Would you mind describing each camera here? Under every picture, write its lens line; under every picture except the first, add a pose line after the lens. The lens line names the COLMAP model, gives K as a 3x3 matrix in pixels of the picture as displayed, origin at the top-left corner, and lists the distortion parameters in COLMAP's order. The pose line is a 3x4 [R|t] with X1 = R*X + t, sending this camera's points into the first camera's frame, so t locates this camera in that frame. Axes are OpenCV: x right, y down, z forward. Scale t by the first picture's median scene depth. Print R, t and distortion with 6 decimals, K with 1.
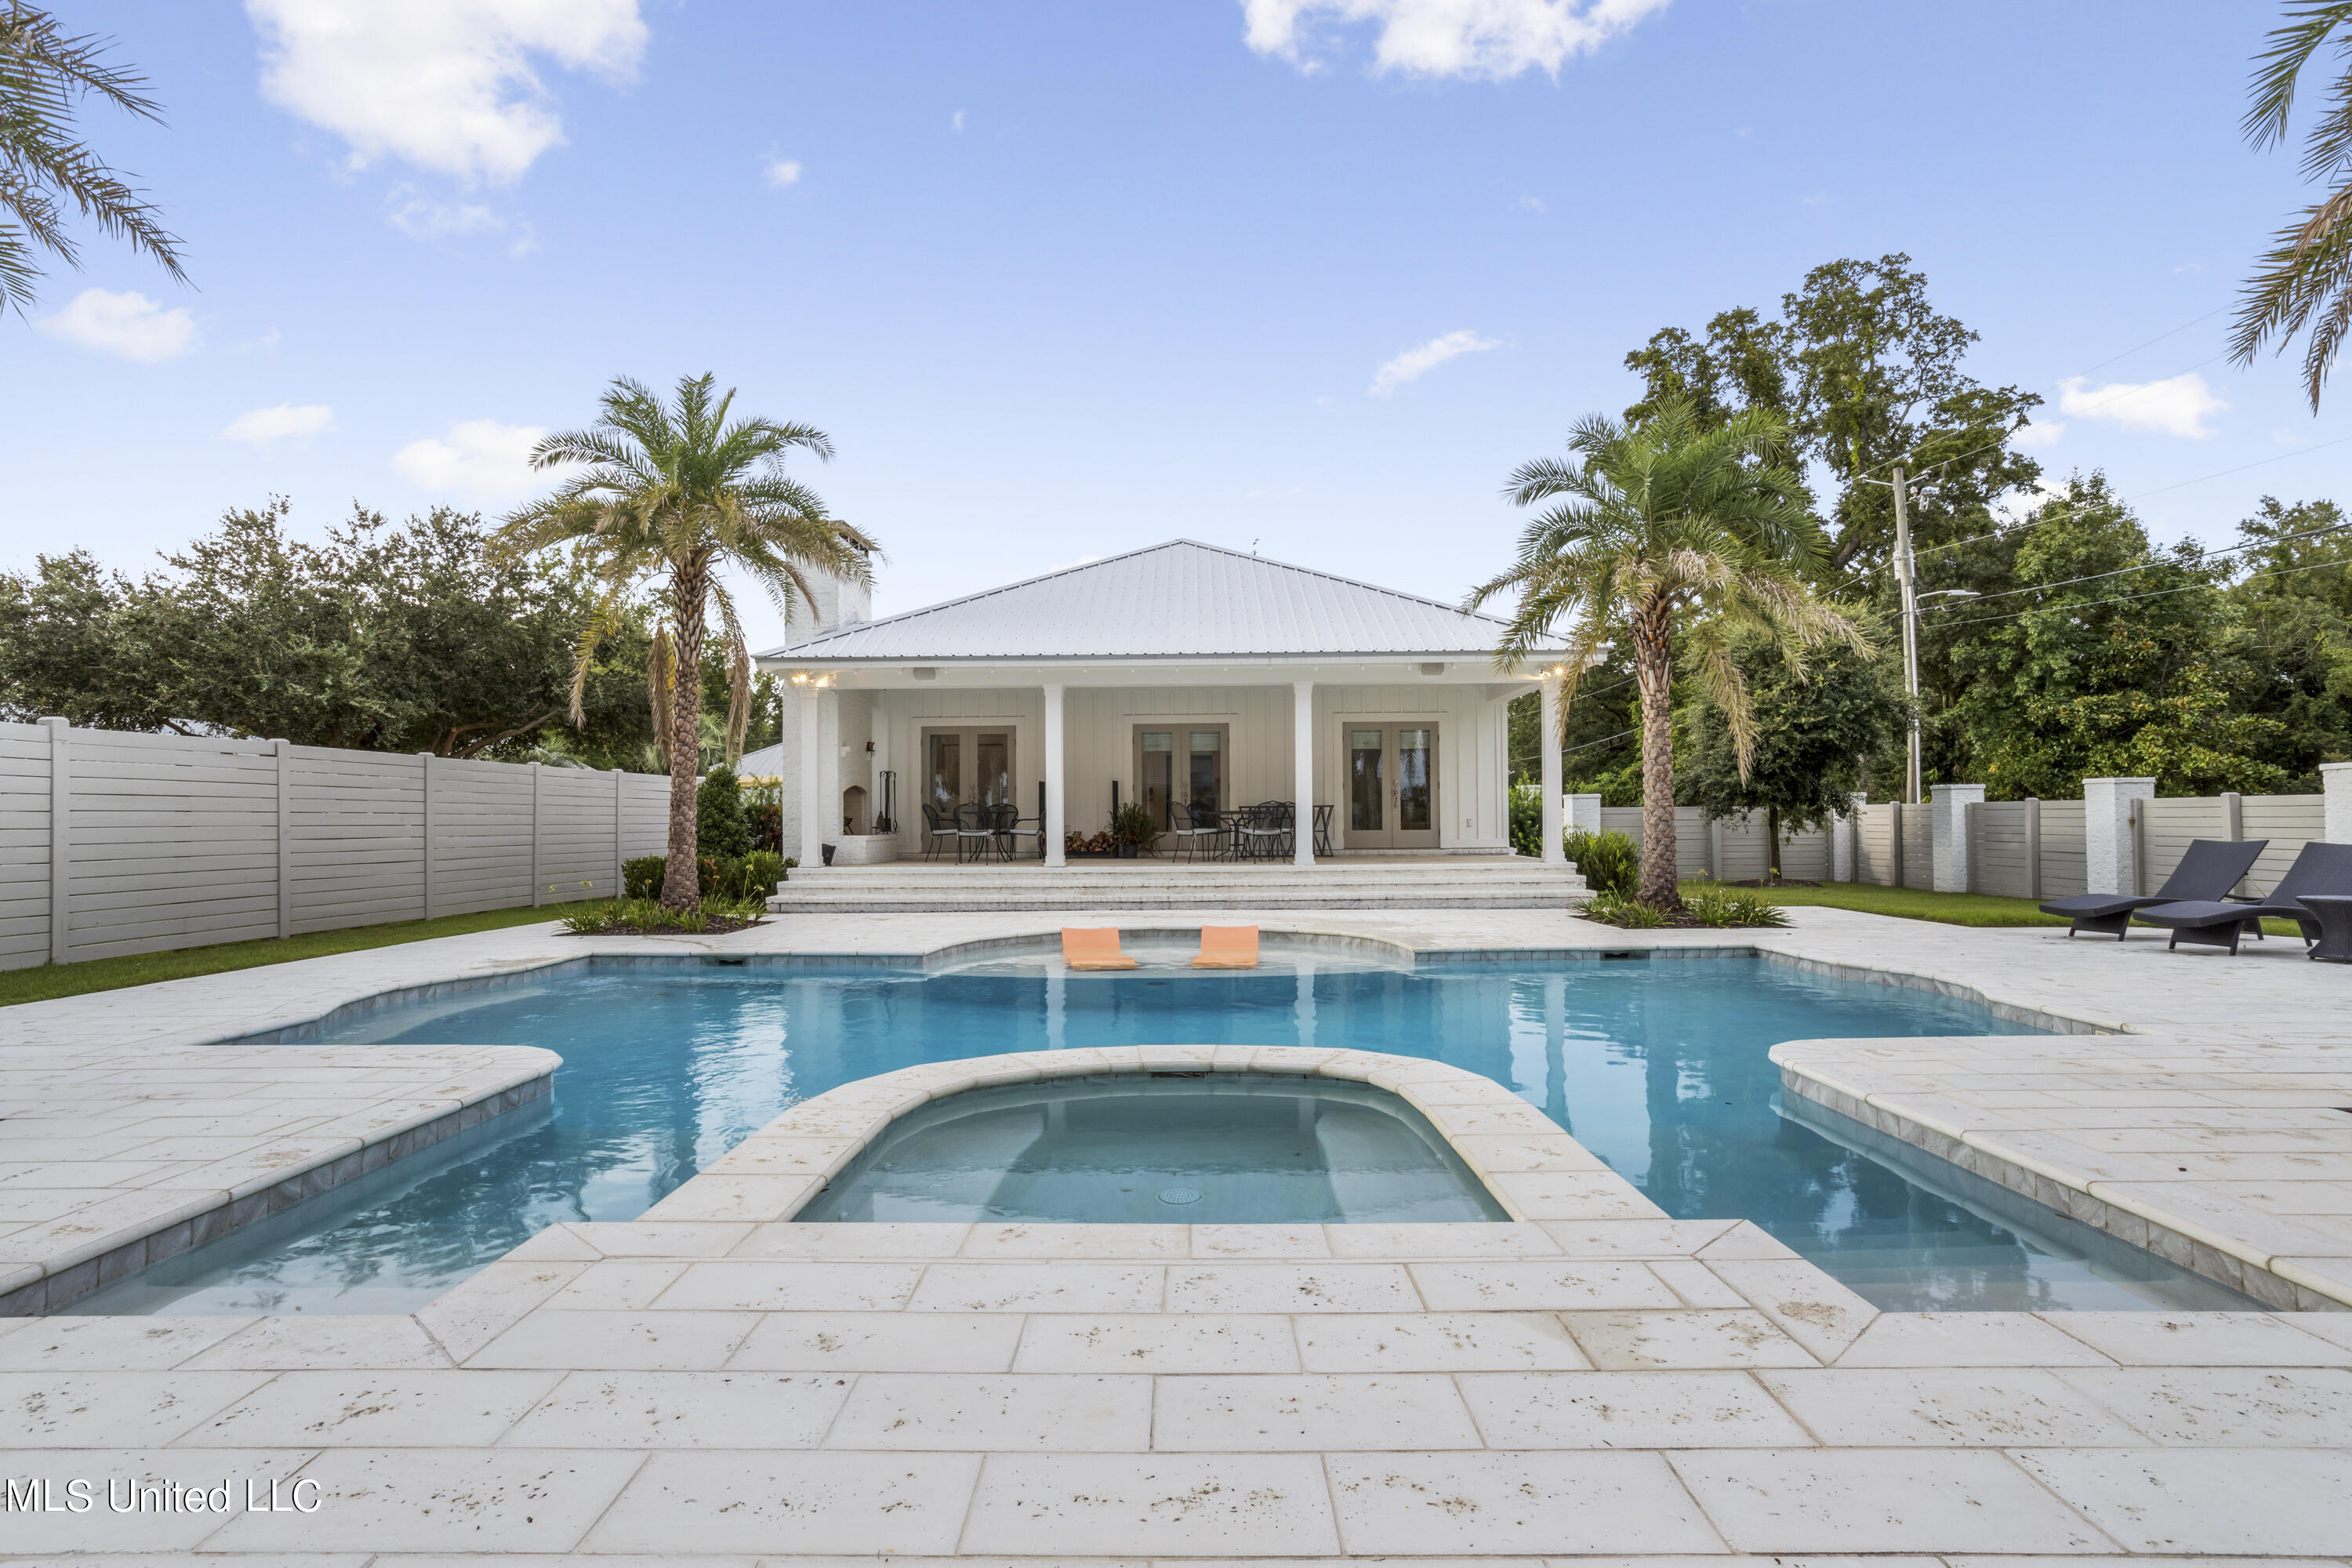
lens RADIAL K [[1224.9, 0, 1176.0], [0, 1224.9, 784.0], [0, 0, 1]] dist [-0.028770, 0.000394]
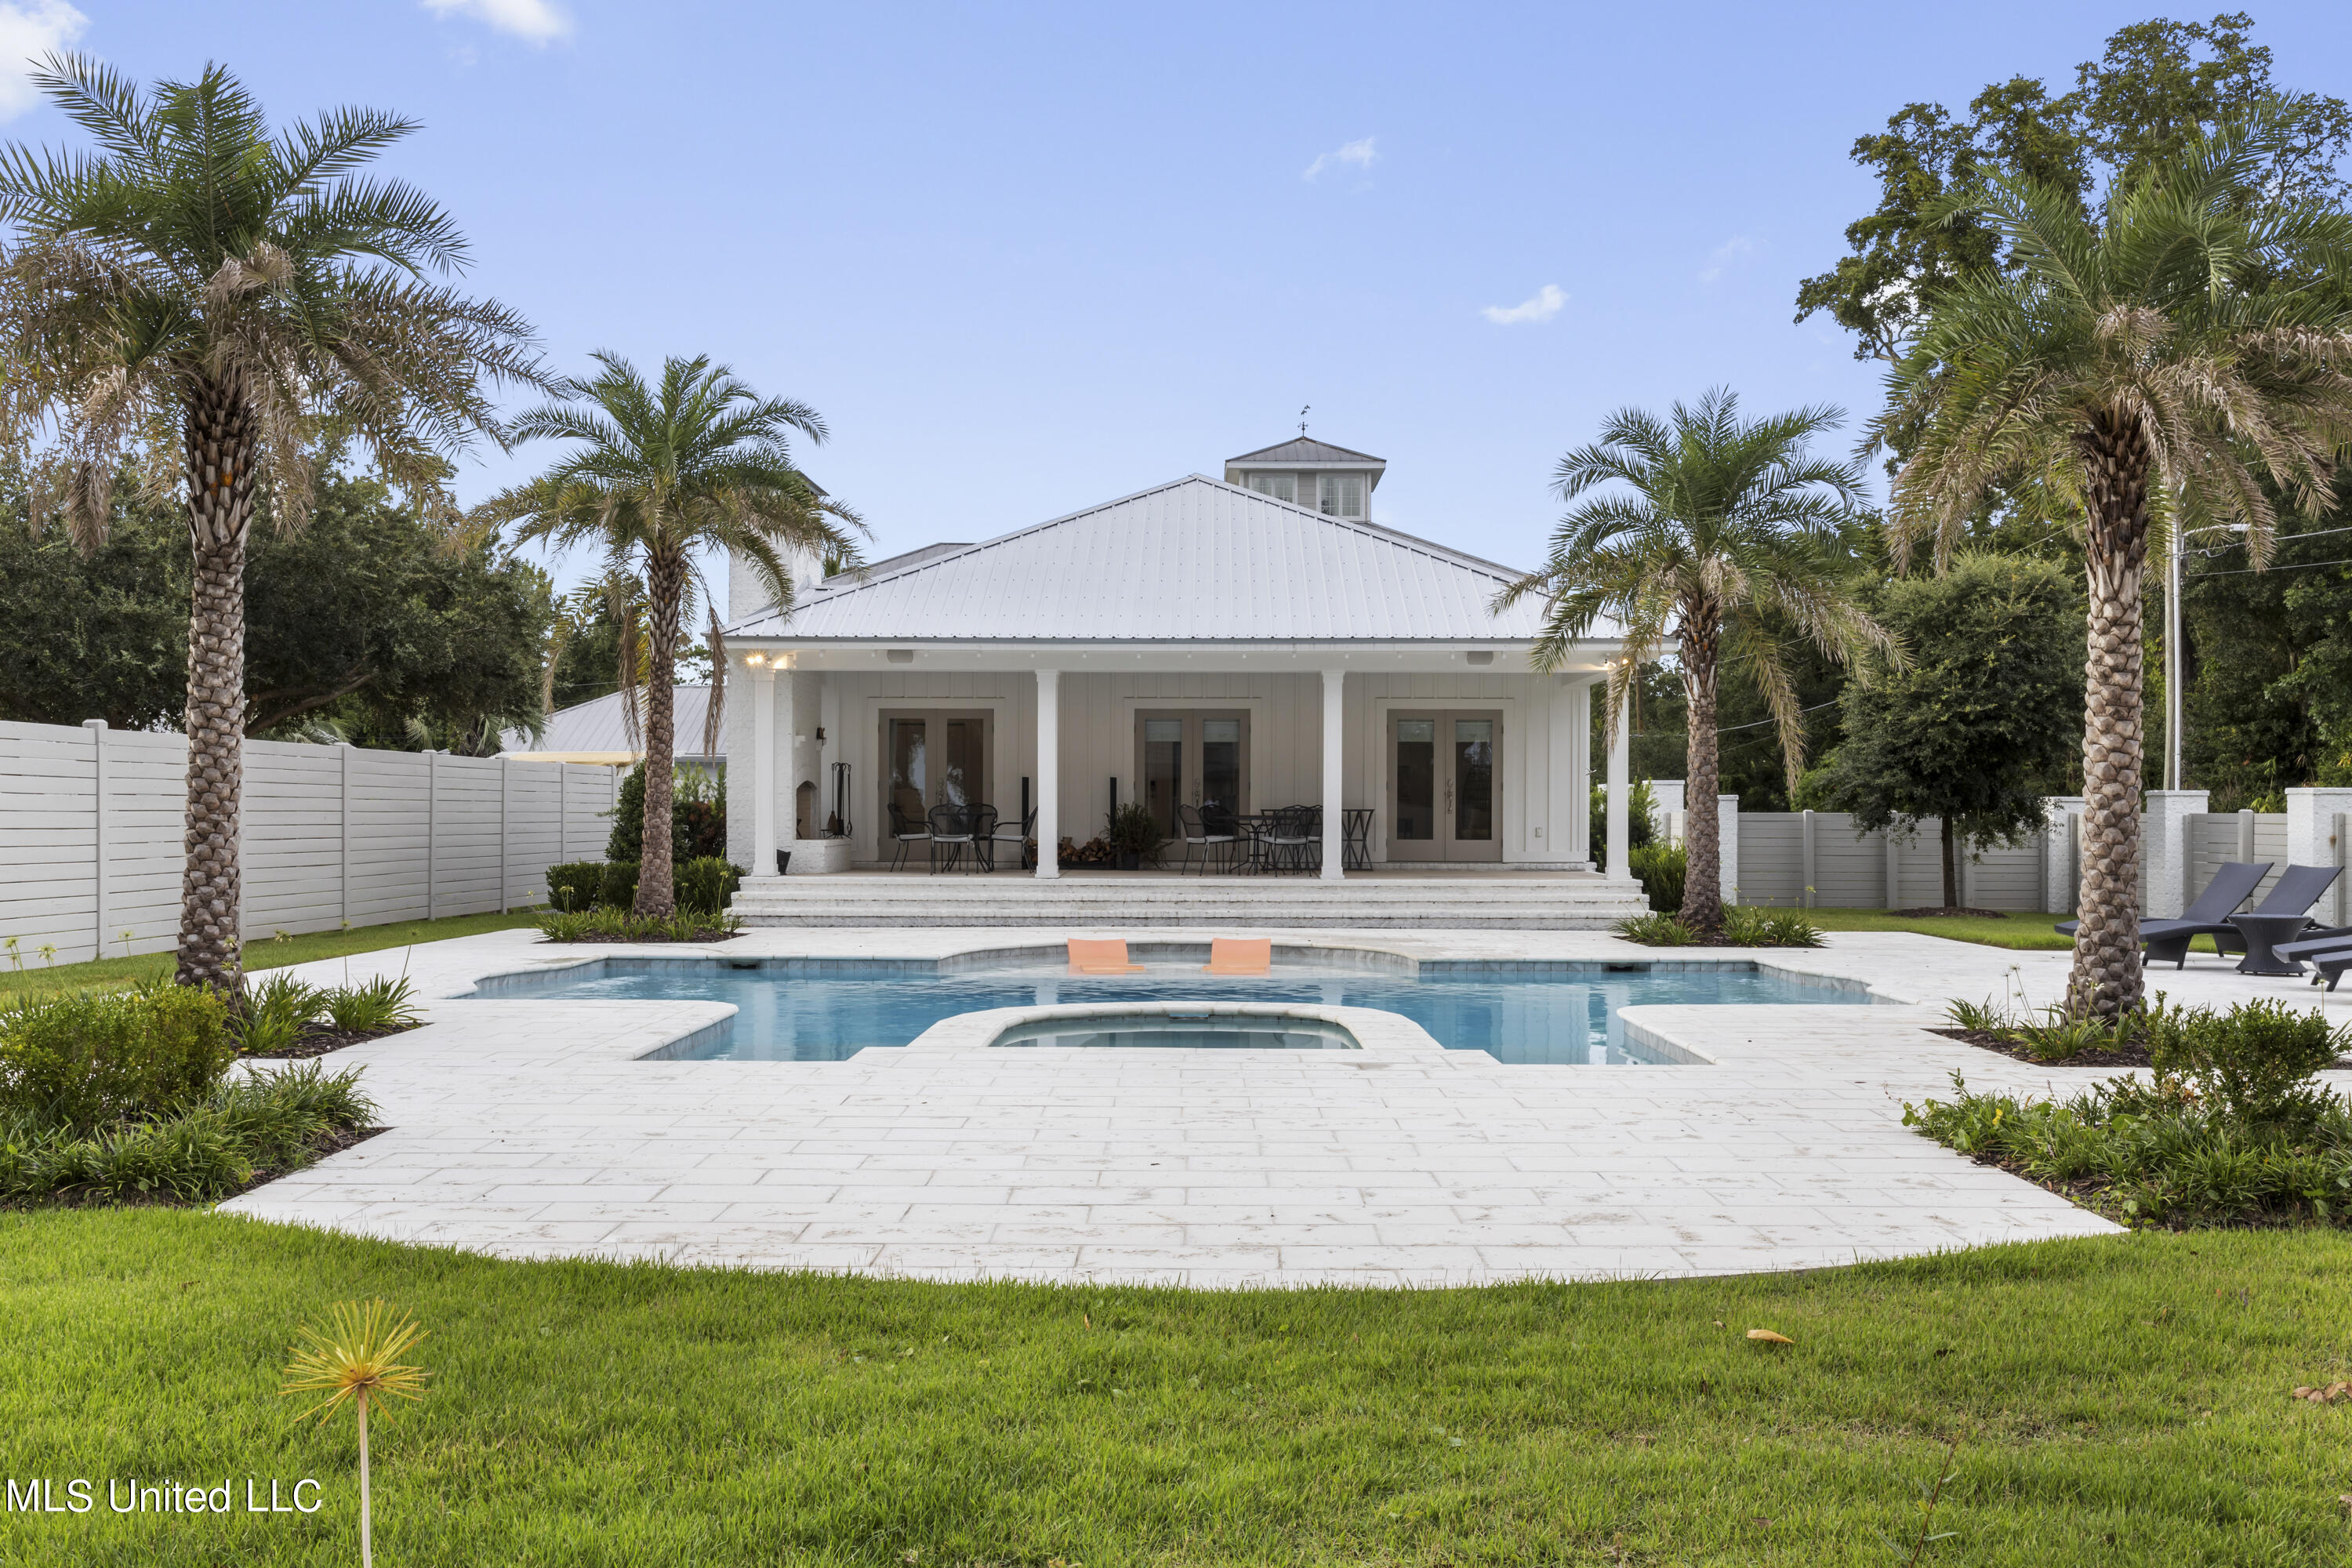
lens RADIAL K [[2098.7, 0, 1176.0], [0, 2098.7, 784.0], [0, 0, 1]] dist [0.008128, -0.002187]
pose [[0.999939, 0.010682, -0.002788, -0.003098], [-0.010637, 0.999825, 0.015411, -0.022689], [0.002952, -0.015380, 0.999877, -0.475498]]
